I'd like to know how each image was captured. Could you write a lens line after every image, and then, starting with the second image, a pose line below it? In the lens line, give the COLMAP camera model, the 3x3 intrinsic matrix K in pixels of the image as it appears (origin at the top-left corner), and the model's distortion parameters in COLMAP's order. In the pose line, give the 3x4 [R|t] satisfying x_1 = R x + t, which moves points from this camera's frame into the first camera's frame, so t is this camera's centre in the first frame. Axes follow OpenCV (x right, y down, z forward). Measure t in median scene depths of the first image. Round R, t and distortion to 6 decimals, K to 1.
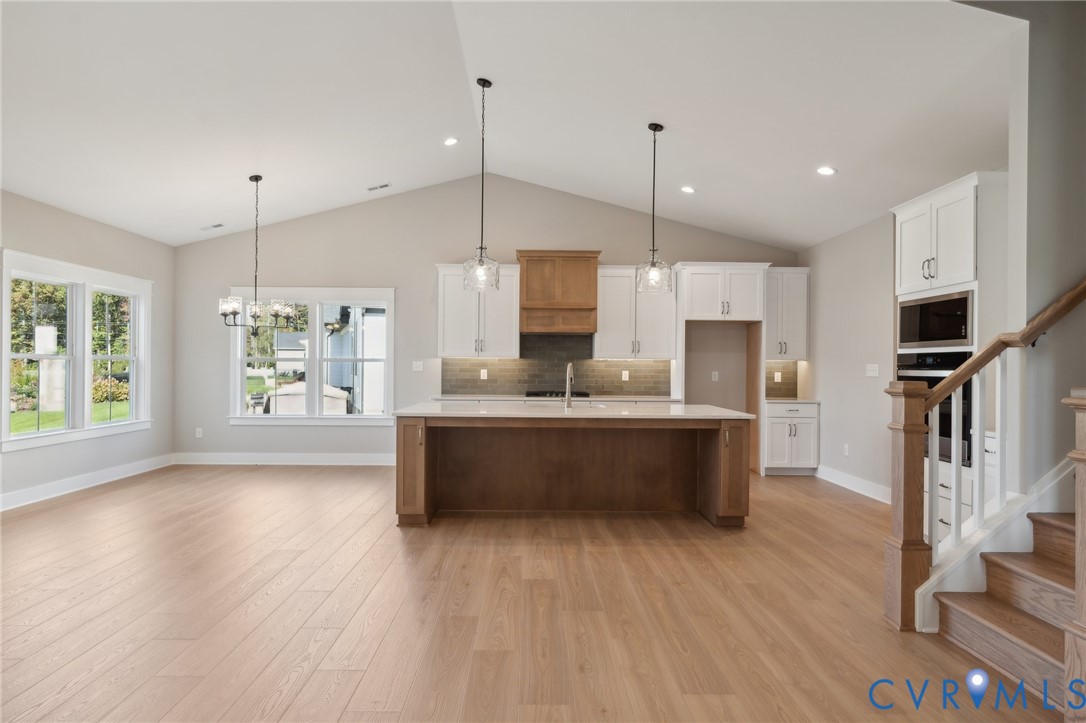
lens RADIAL K [[627.0, 0, 545.9], [0, 627.0, 366.6], [0, 0, 1]] dist [0.001351, -0.000043]
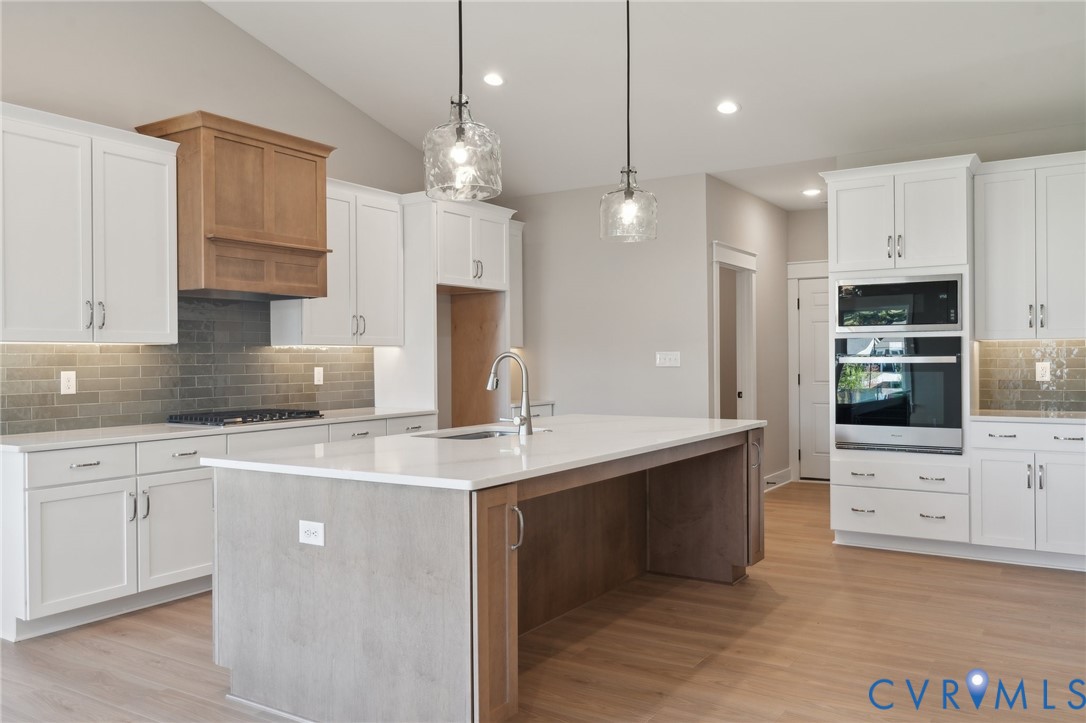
lens RADIAL K [[853.7, 0, 543.0], [0, 853.7, 361.5], [0, 0, 1]] dist [0.006314, 0.003622]
pose [[0.556948, -0.015909, 0.830395, -0.435935], [0.012967, 0.999861, 0.010459, -0.004117], [-0.830446, 0.004942, 0.557077, 0.440745]]
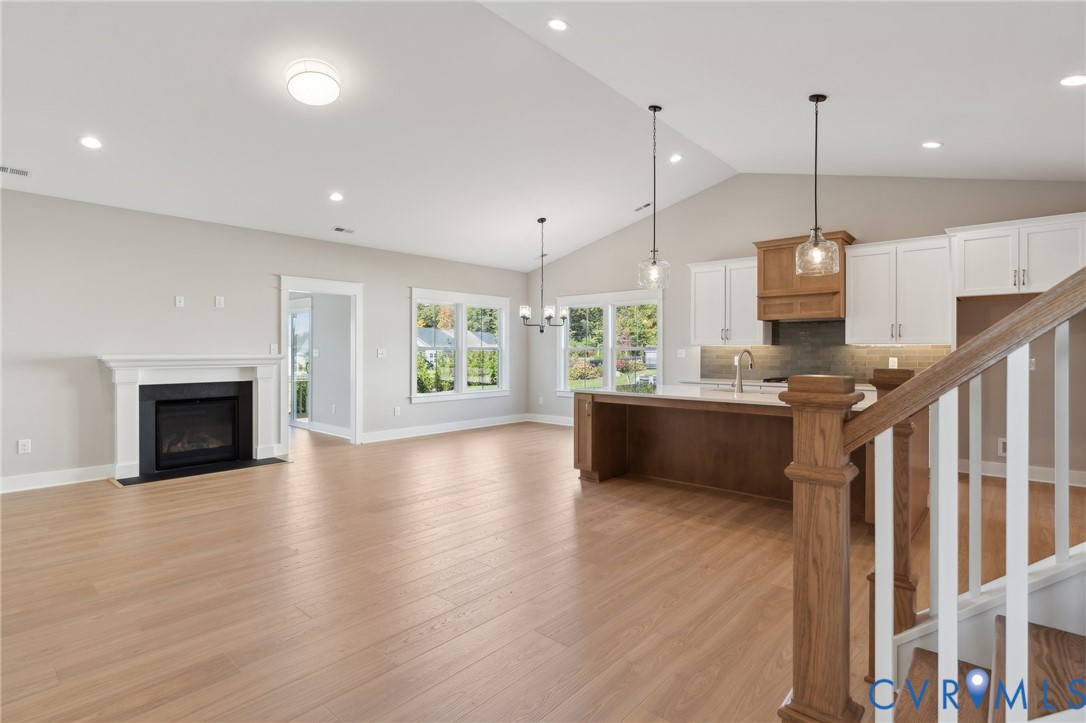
lens RADIAL K [[544.1, 0, 537.4], [0, 544.1, 352.6], [0, 0, 1]] dist [-0.000438, 0.000153]
pose [[0.732641, -0.005345, -0.680594, 0.310034], [0.002792, 0.999984, -0.004847, 0.002200], [0.680609, 0.001651, 0.732645, 0.086515]]
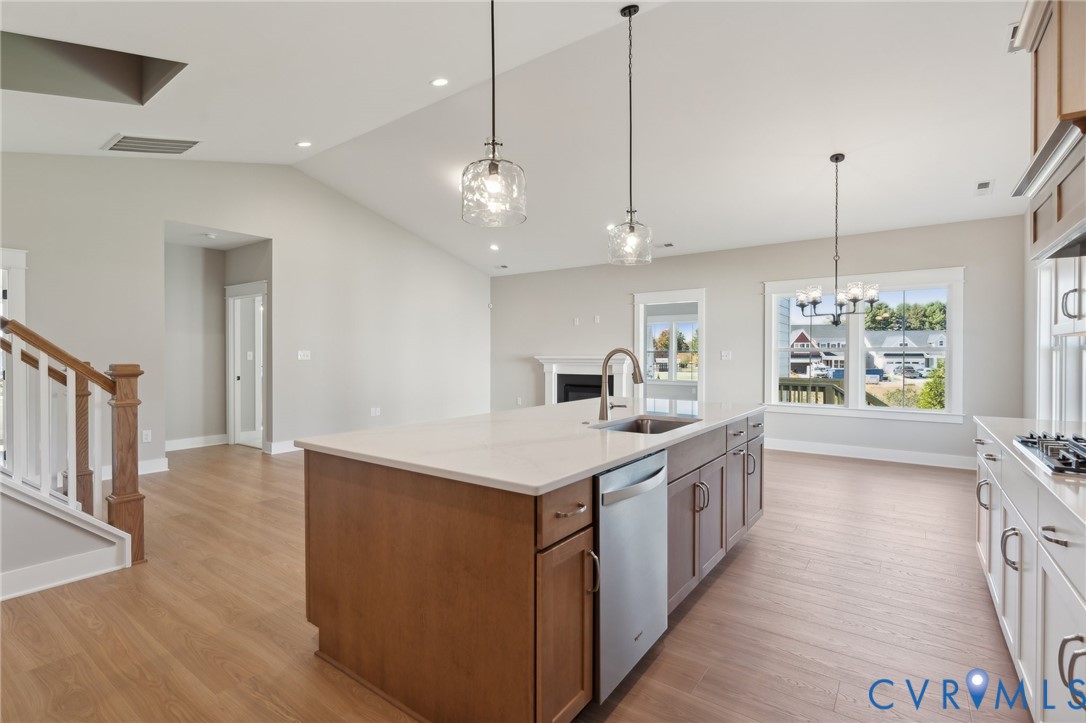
lens RADIAL K [[513.4, 0, 524.2], [0, 513.4, 358.6], [0, 0, 1]] dist [-0.001251, -0.000192]
pose [[-0.625666, 0.000141, -0.780091, 0.376348], [-0.005566, 0.999974, 0.004645, 0.001618], [0.780072, 0.007248, -0.625648, 0.965277]]
